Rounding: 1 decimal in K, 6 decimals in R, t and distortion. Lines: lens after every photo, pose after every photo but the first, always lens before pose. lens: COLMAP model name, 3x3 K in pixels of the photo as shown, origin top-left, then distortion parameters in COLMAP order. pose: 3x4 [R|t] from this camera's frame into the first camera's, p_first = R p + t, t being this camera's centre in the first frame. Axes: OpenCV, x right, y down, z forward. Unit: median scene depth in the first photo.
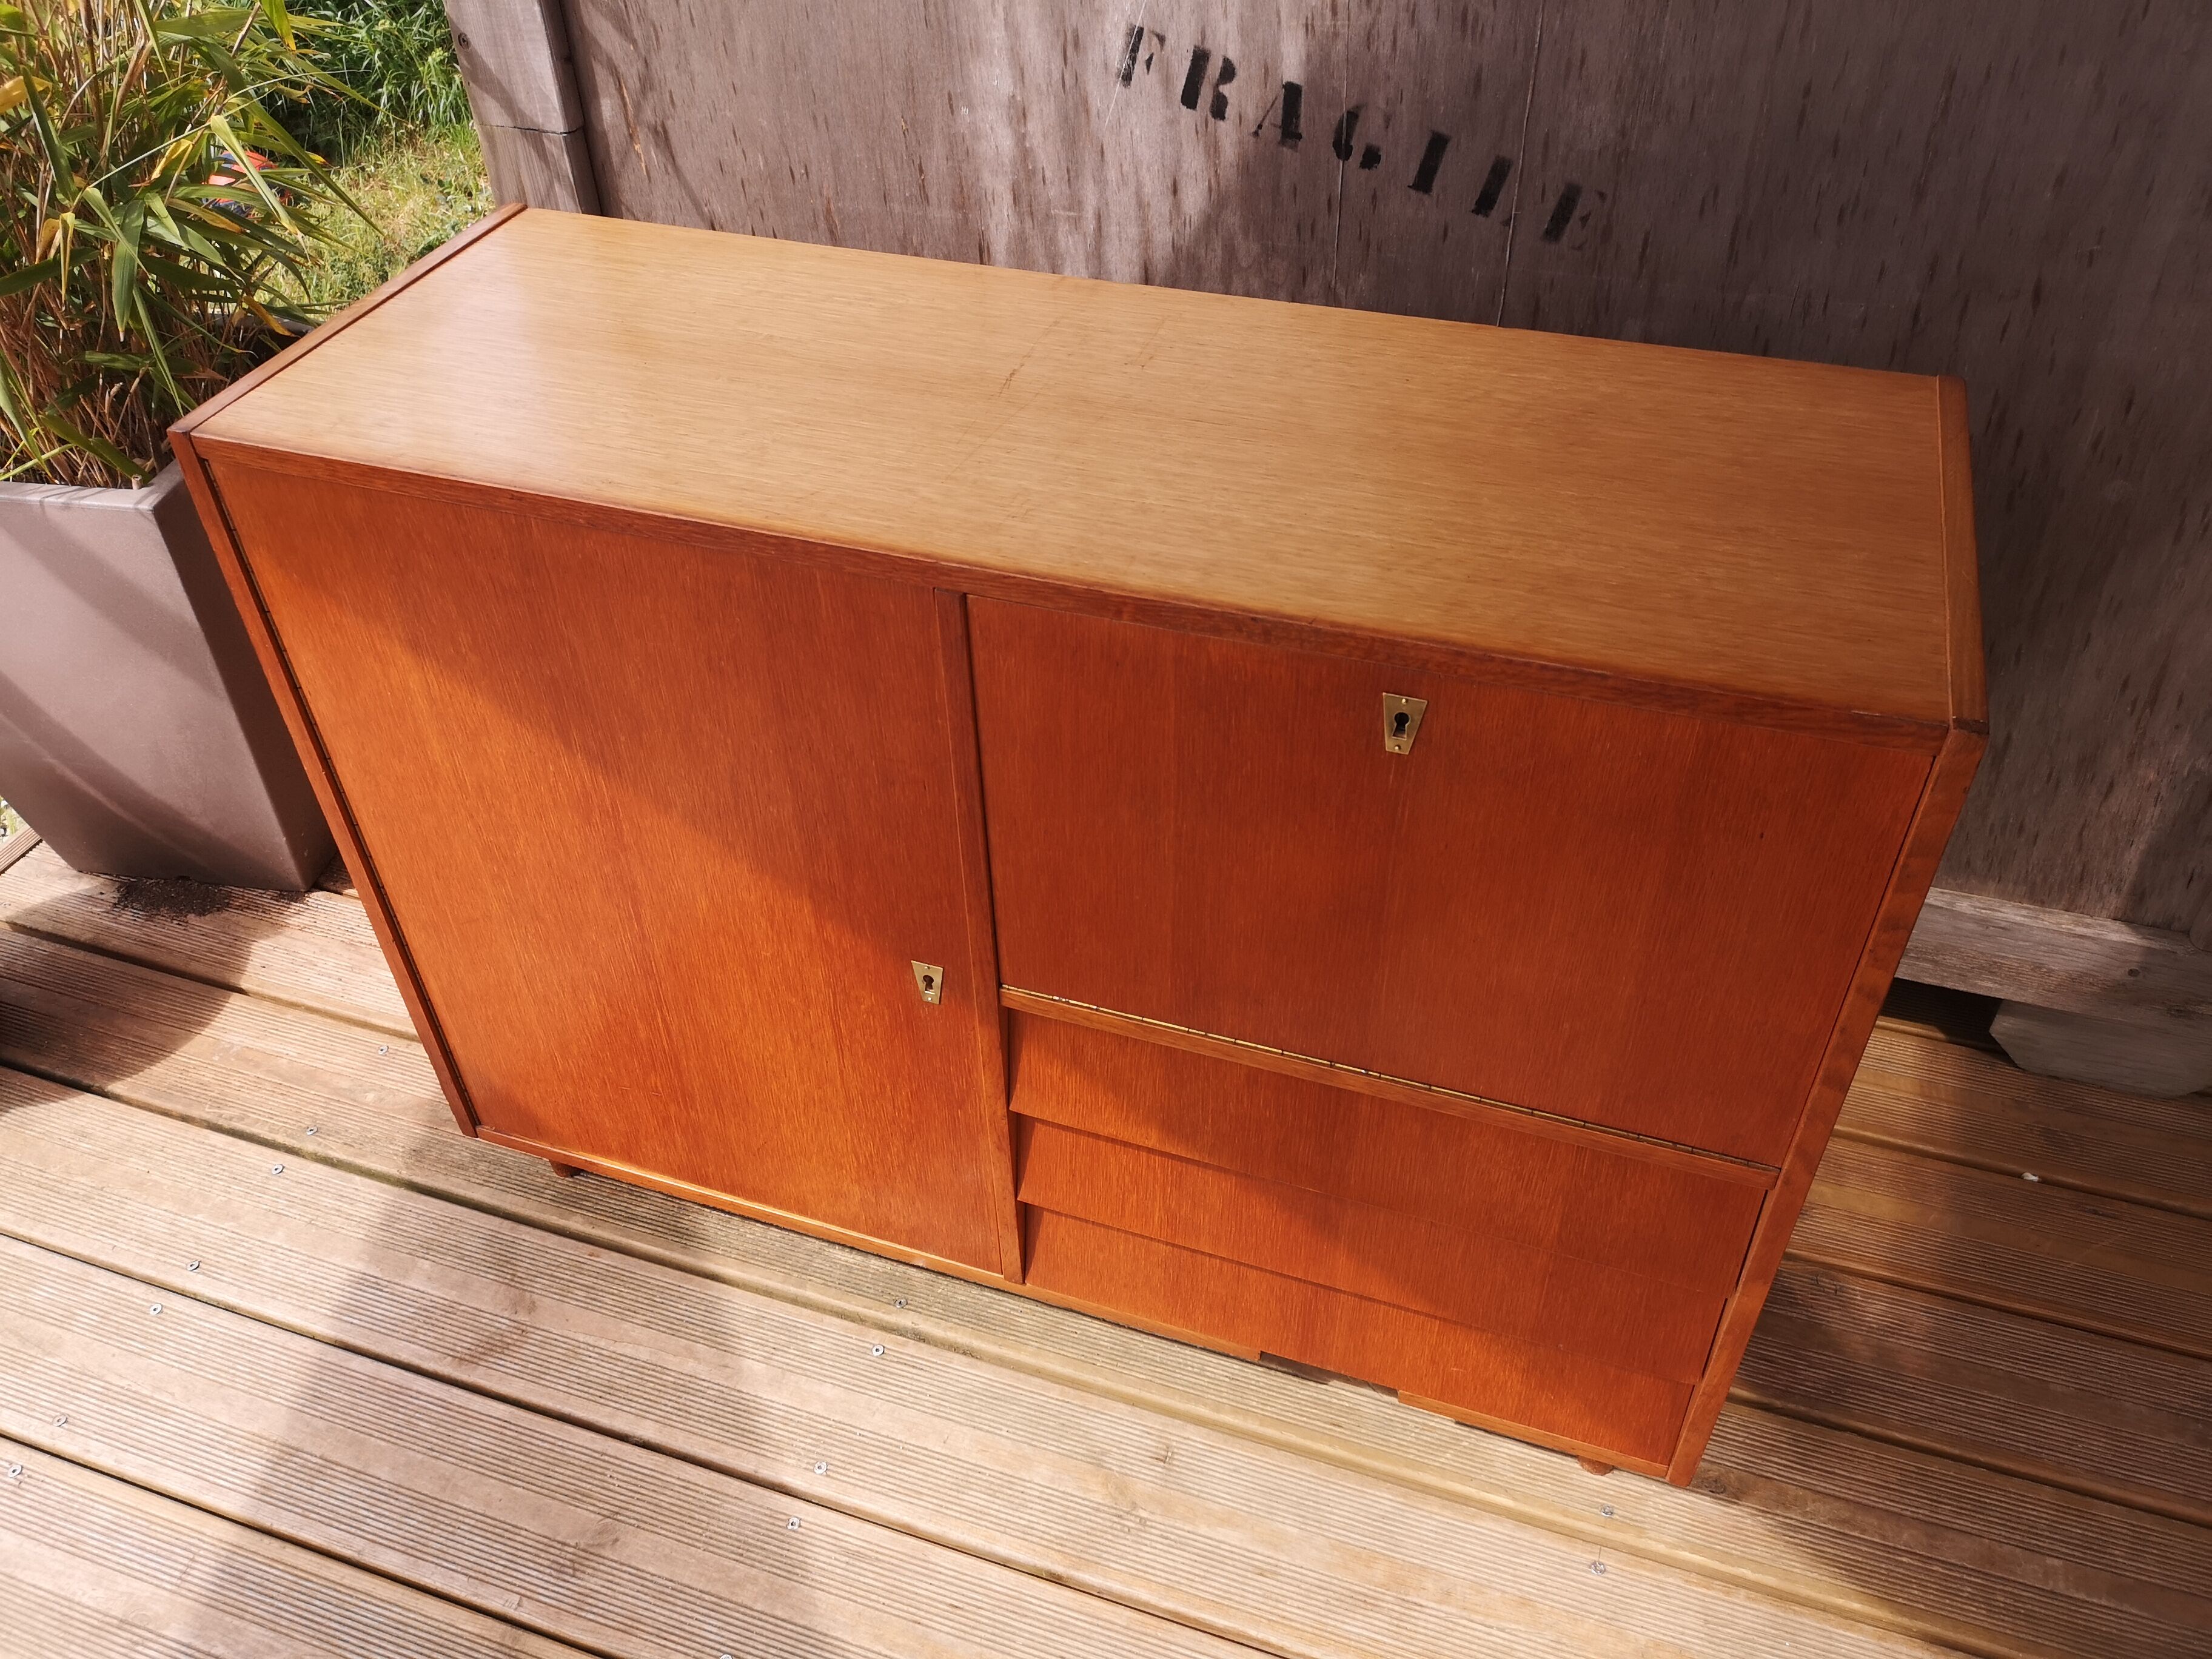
lens RADIAL K [[1710.5, 0, 1100.1], [0, 1710.5, 820.1], [0, 0, 1]] dist [0.060880, -0.077316]
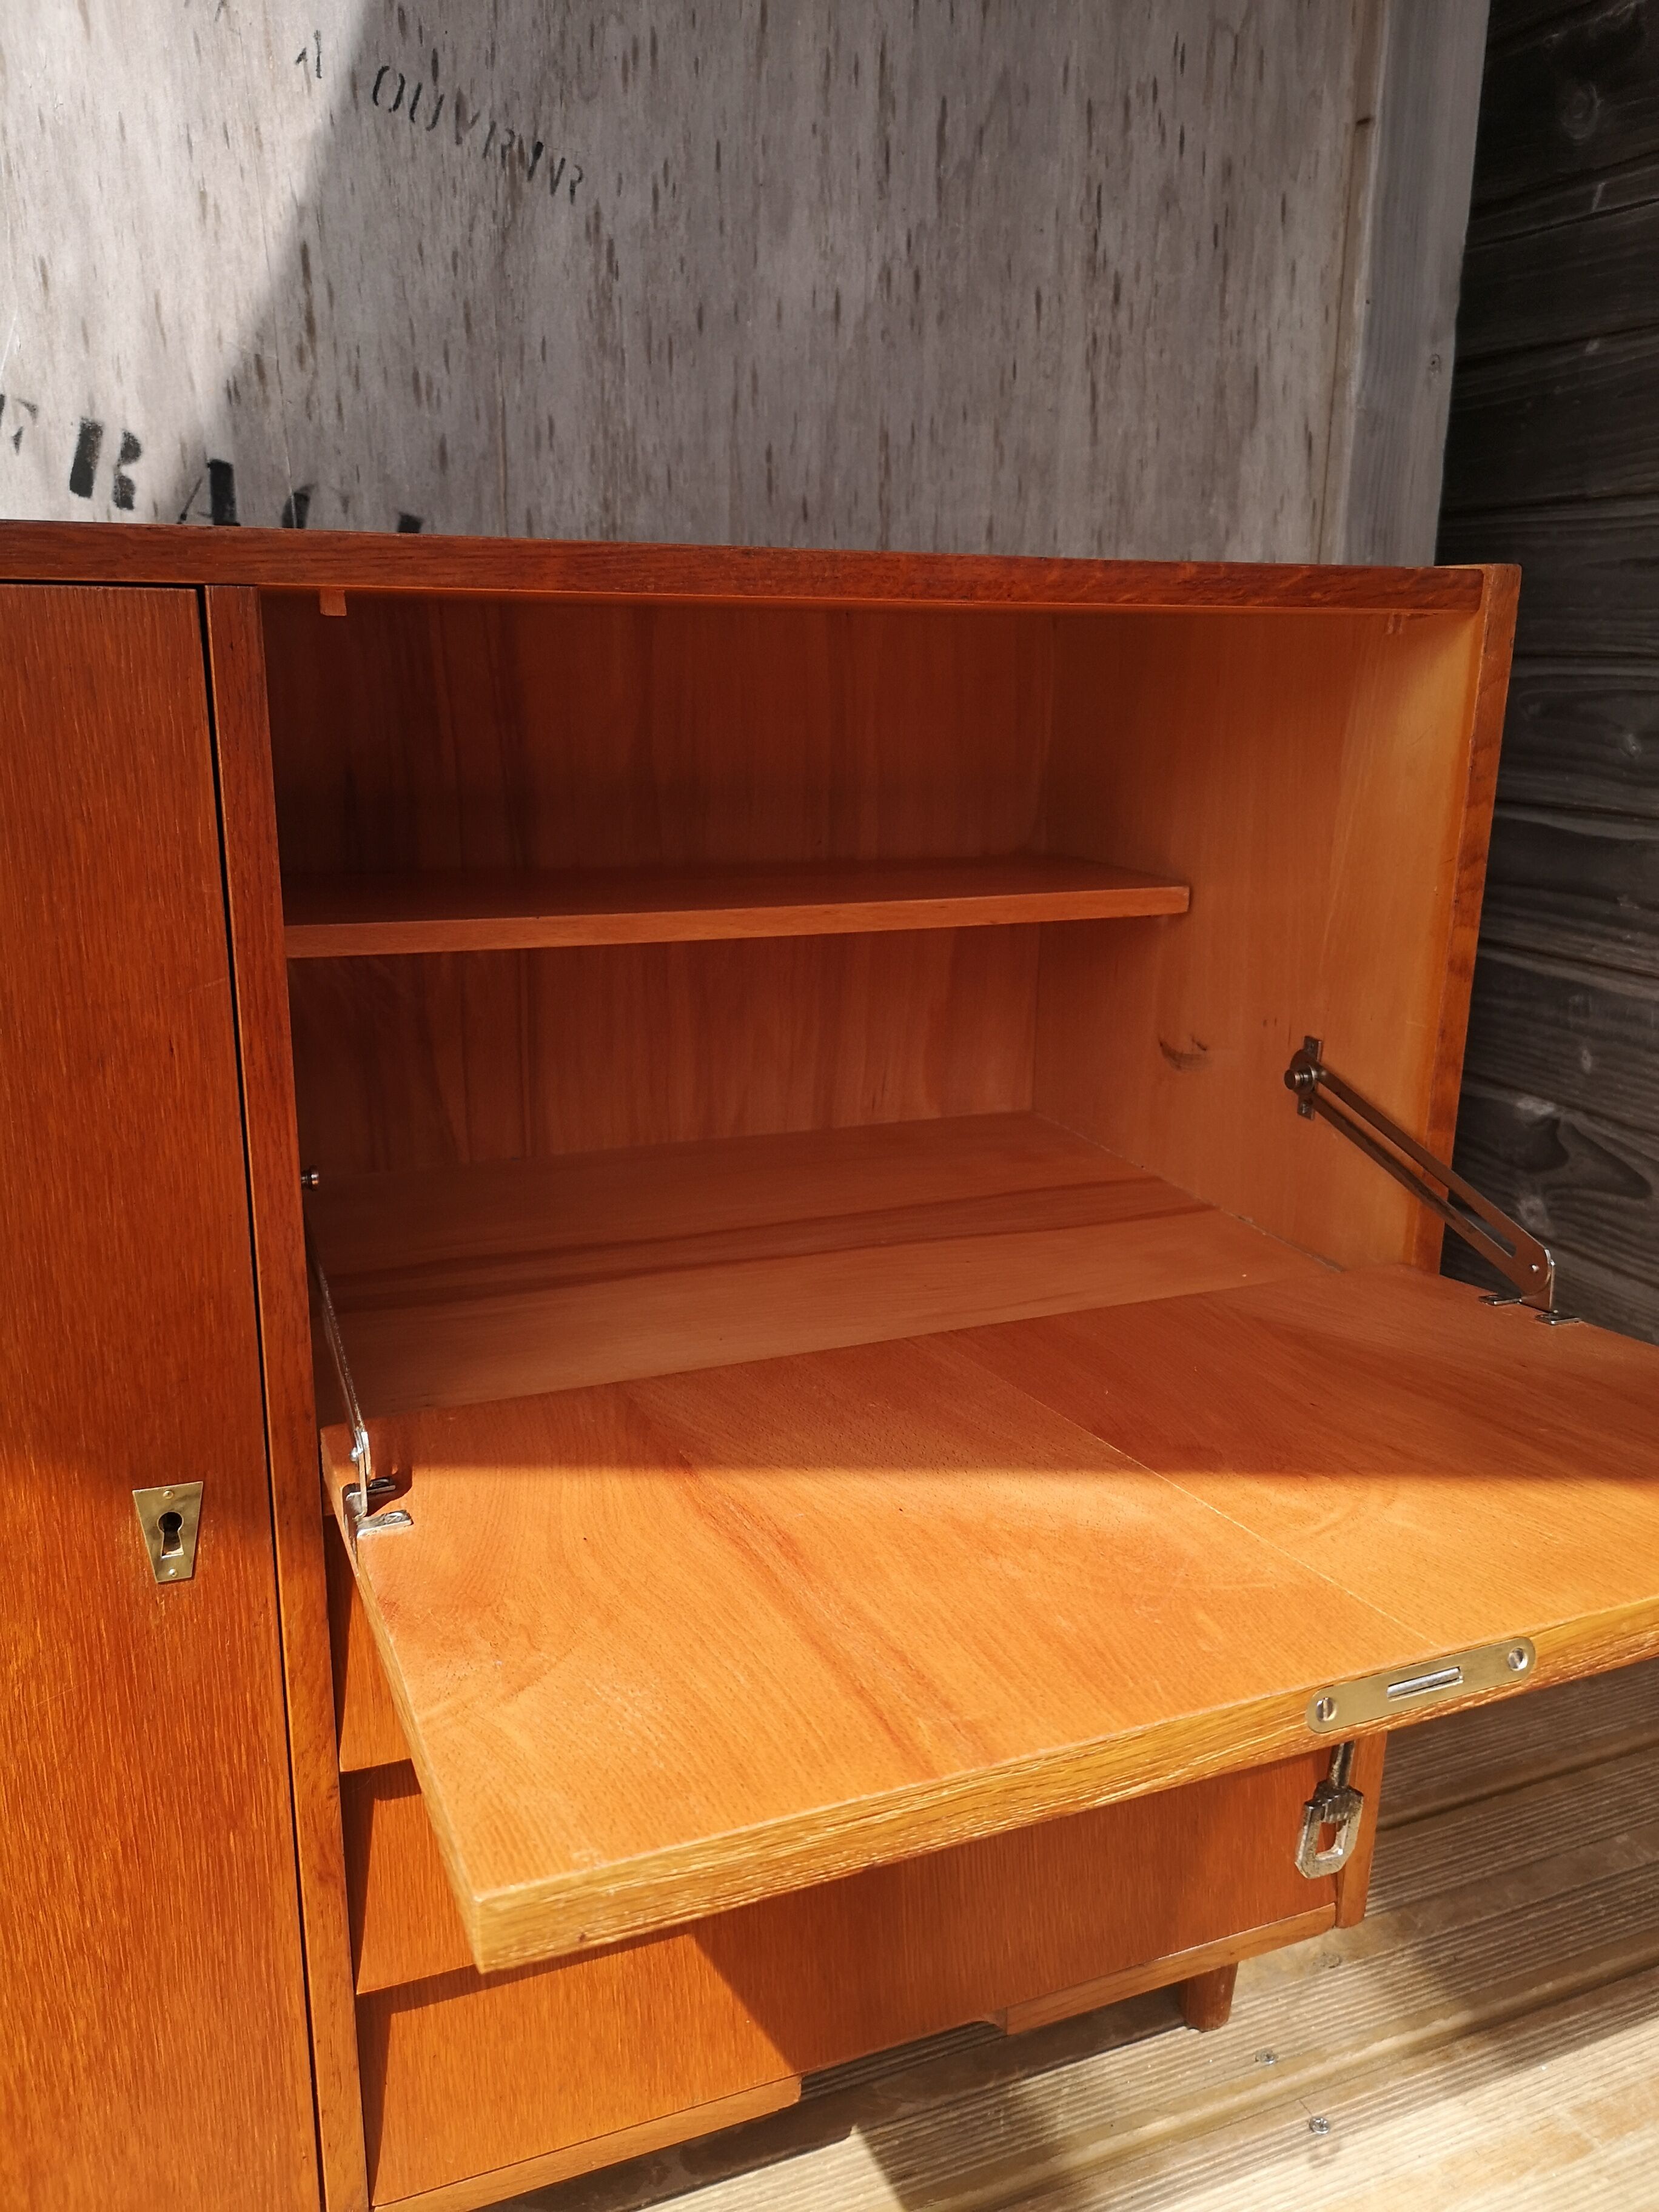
lens RADIAL K [[1727.0, 0, 835.3], [0, 1727.0, 1103.4], [0, 0, 1]] dist [0.037525, -0.048317]
pose [[0.752759, -0.139816, 0.643277, -0.241057], [0.404676, 0.869023, -0.284668, 0.191354], [-0.519221, 0.474605, 0.710746, 0.401292]]
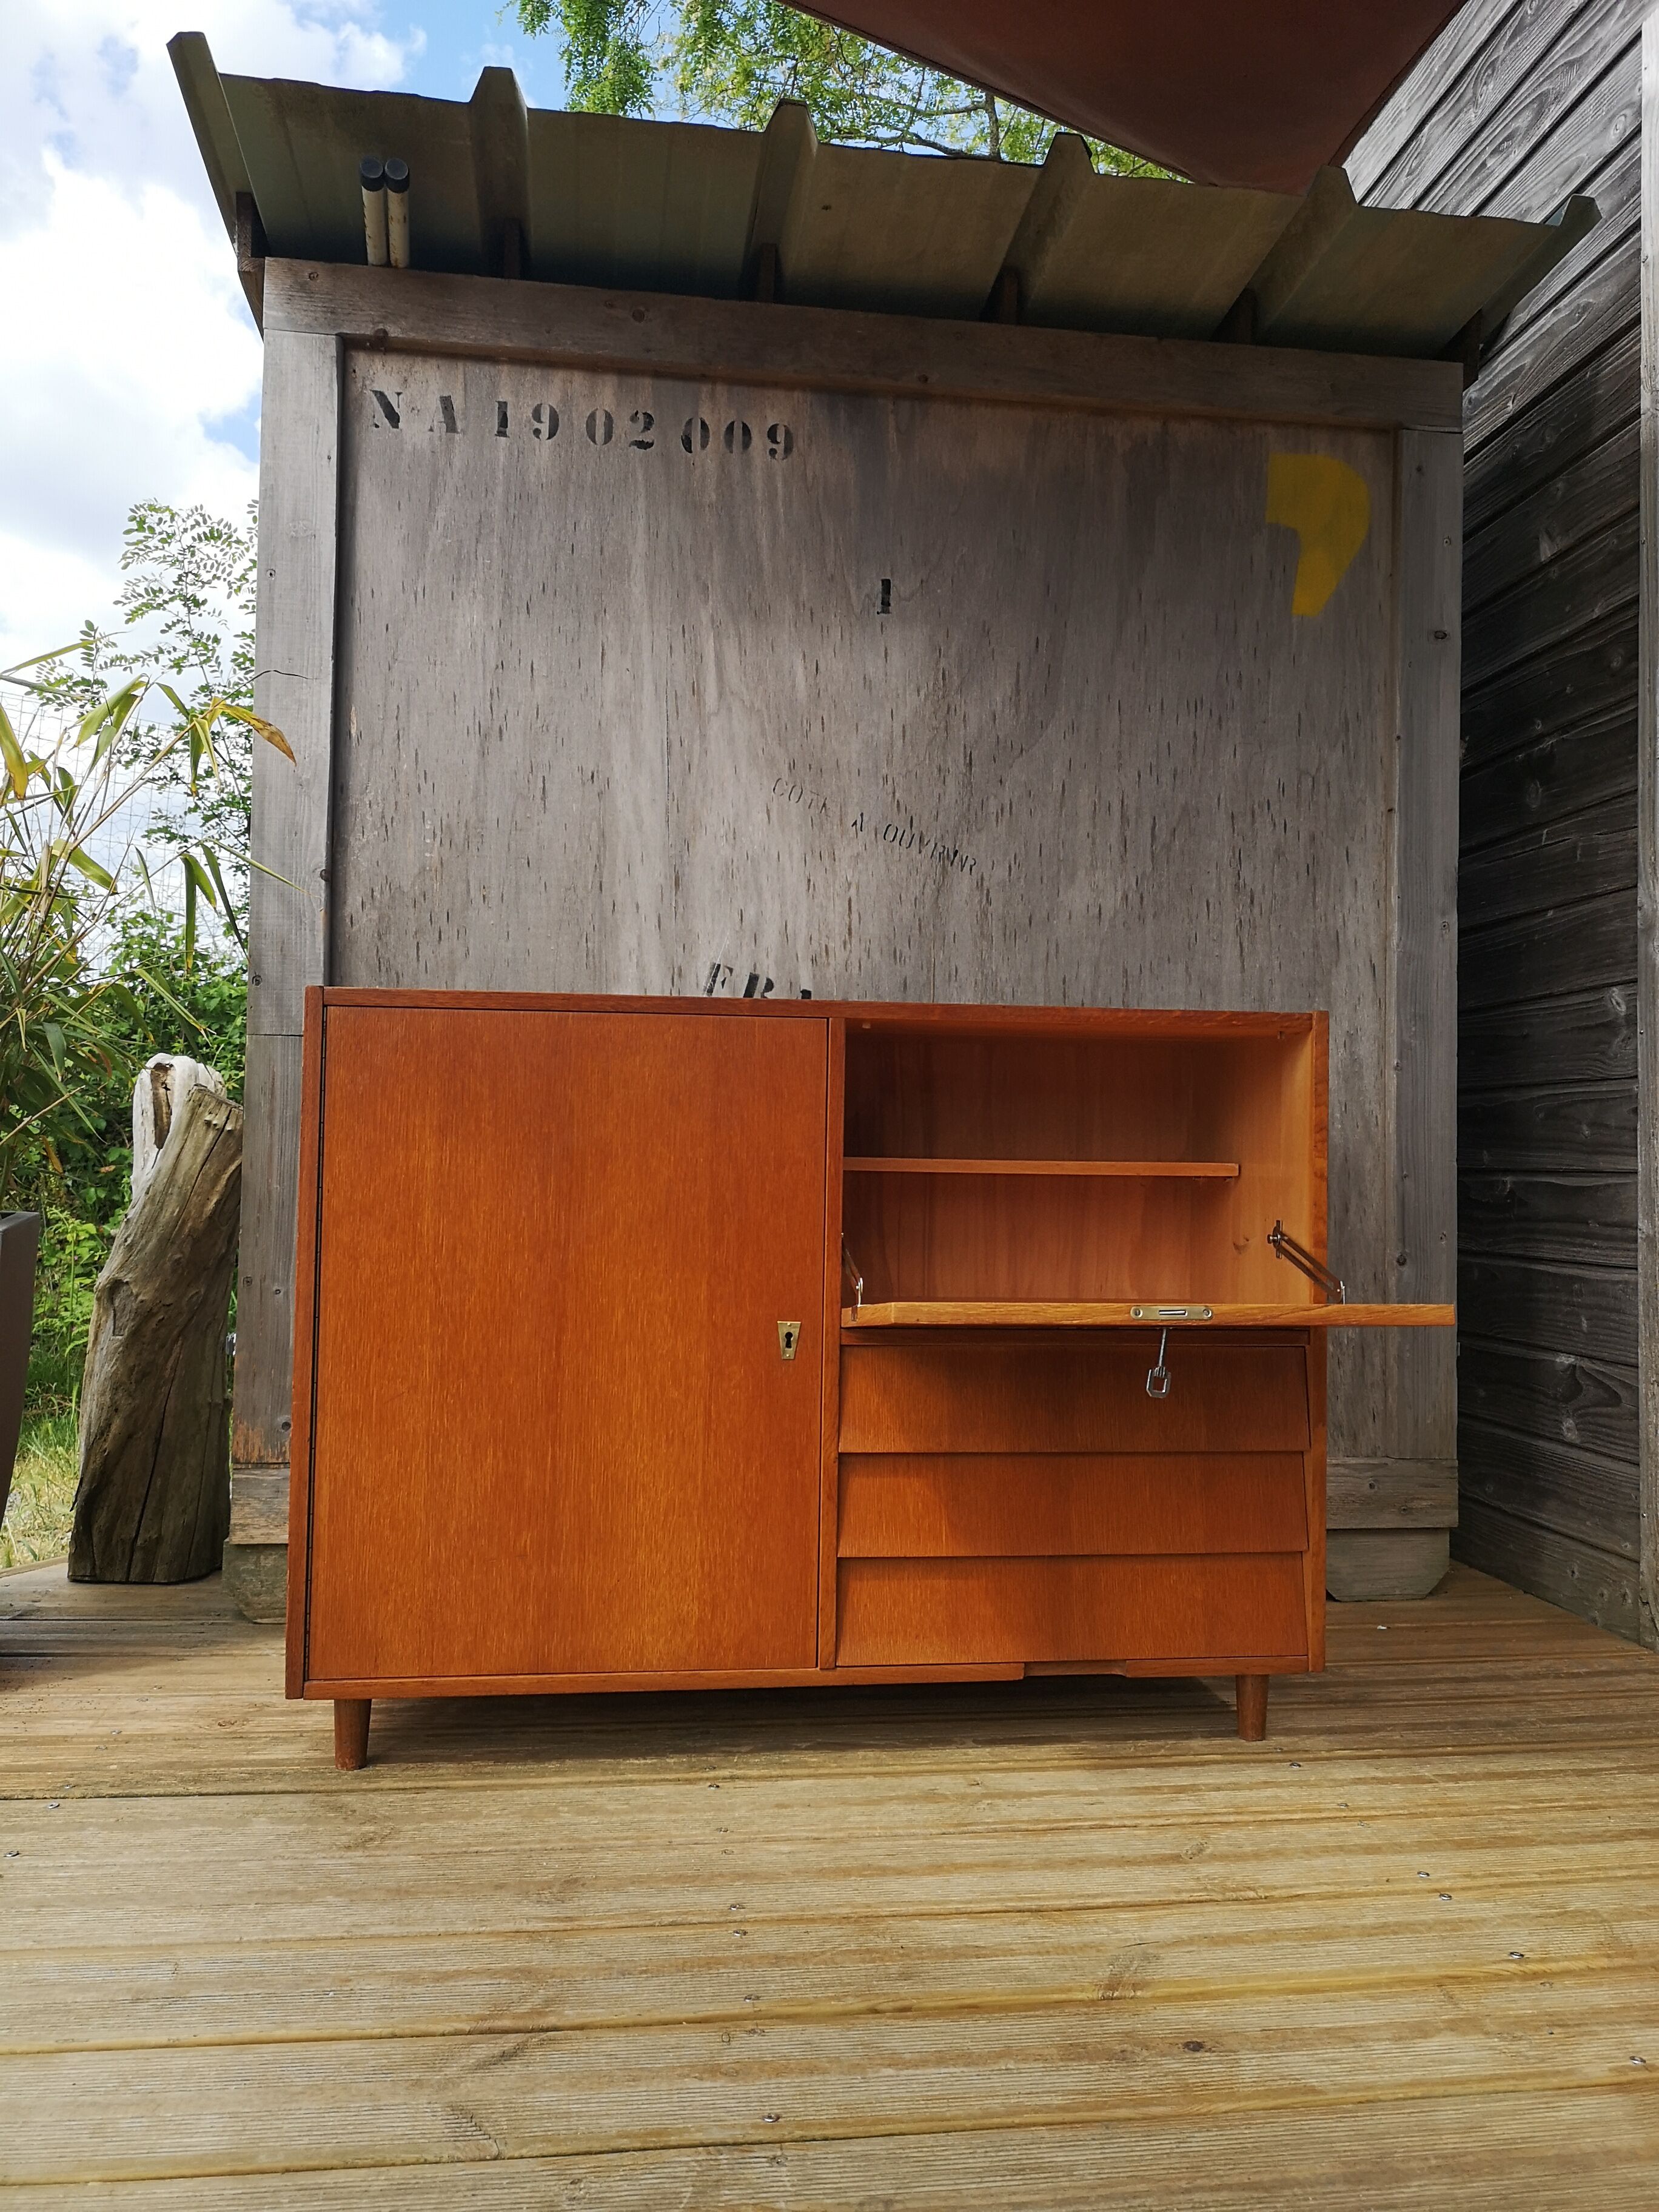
lens RADIAL K [[1698.0, 0, 837.8], [0, 1698.0, 1103.5], [0, 0, 1]] dist [0.070113, -0.083851]
pose [[0.891972, 0.050317, 0.449281, -0.647880], [0.266641, 0.743982, -0.612693, 0.755932], [-0.365086, 0.666302, 0.650195, -0.090620]]
